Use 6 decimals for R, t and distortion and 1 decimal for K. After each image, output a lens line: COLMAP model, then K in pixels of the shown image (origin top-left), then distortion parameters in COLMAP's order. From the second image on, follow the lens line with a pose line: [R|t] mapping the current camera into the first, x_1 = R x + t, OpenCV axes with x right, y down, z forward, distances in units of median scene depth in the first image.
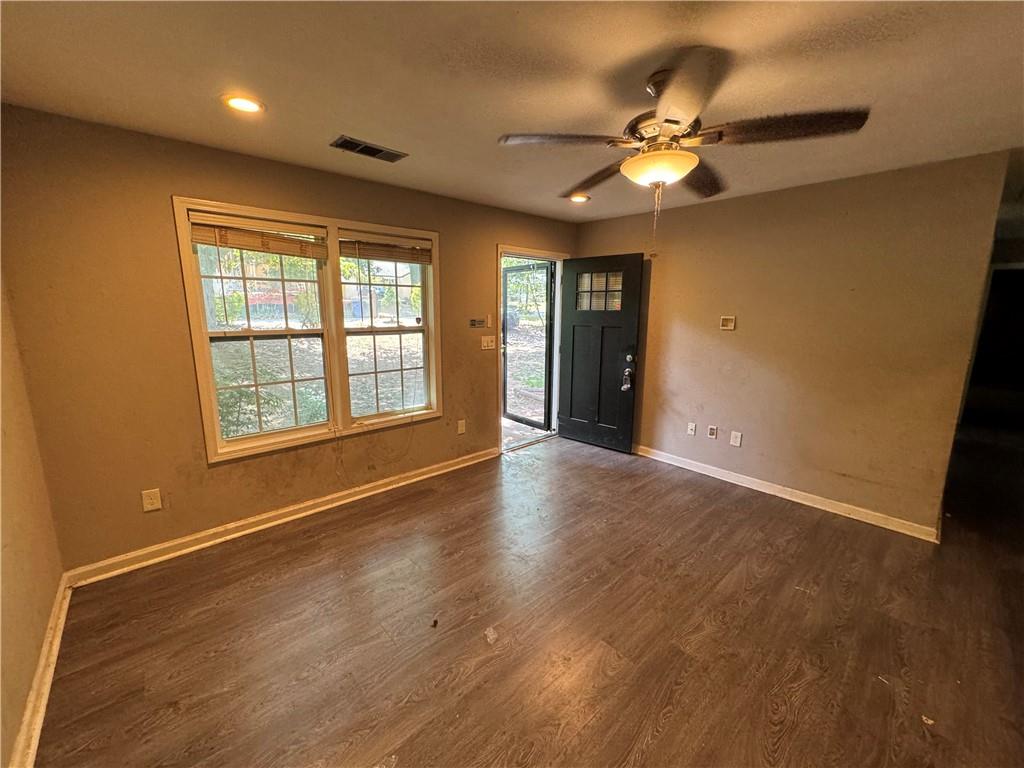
lens RADIAL K [[408.3, 0, 514.0], [0, 408.3, 382.9], [0, 0, 1]] dist [-0.000910, -0.000659]
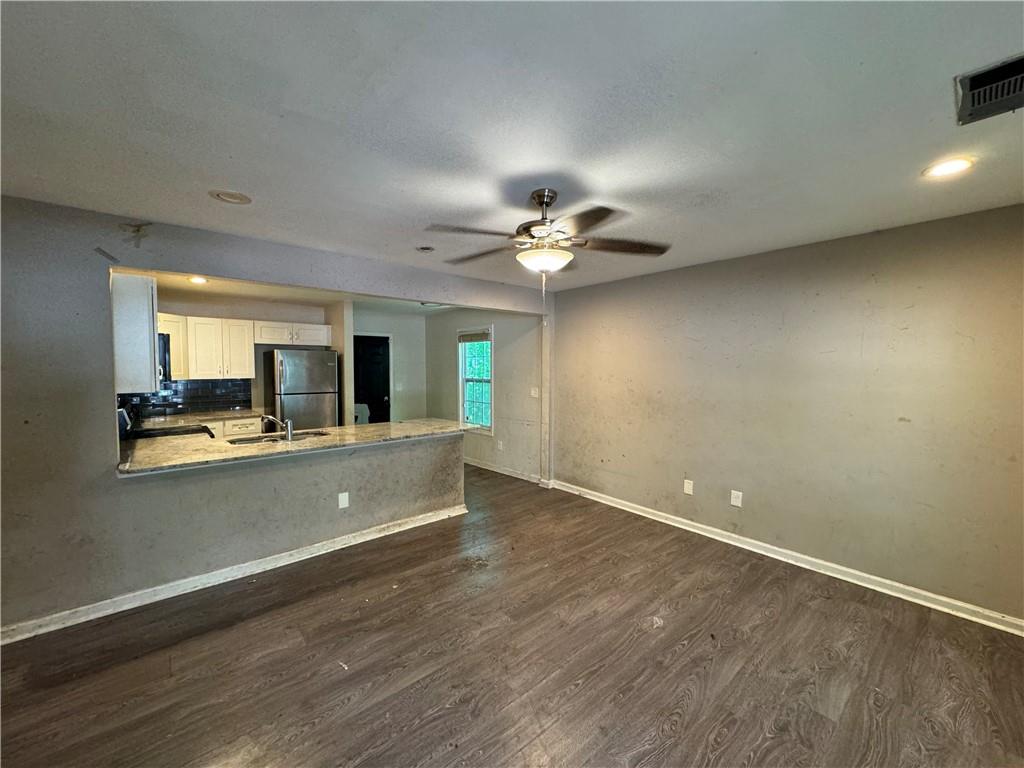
lens RADIAL K [[408.3, 0, 514.5], [0, 408.3, 378.3], [0, 0, 1]] dist [-0.000910, -0.000659]
pose [[-0.999839, -0.010533, 0.014493, 0.239262], [-0.007248, 0.977579, 0.210445, -0.240693], [-0.016384, 0.210306, -0.977498, 1.324926]]
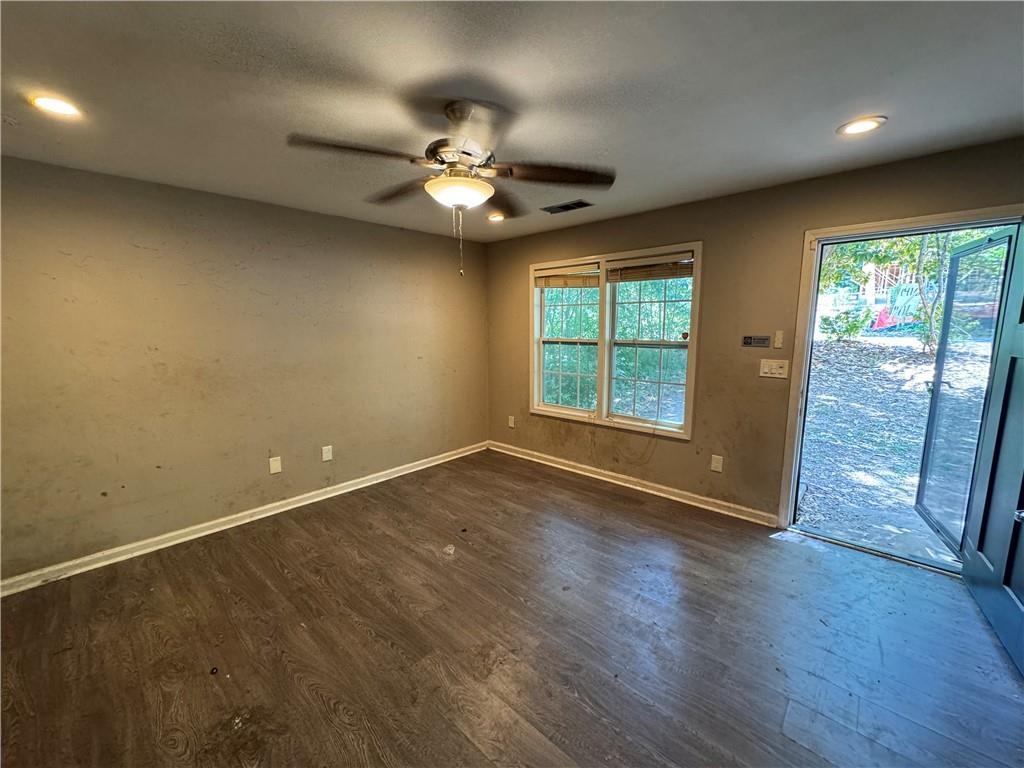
lens RADIAL K [[408.3, 0, 513.2], [0, 408.3, 382.7], [0, 0, 1]] dist [-0.000910, -0.000659]
pose [[0.096865, 0.135785, -0.985992, 0.834283], [-0.172911, 0.977882, 0.117681, -0.105923], [0.980163, 0.159090, 0.118201, 0.610135]]
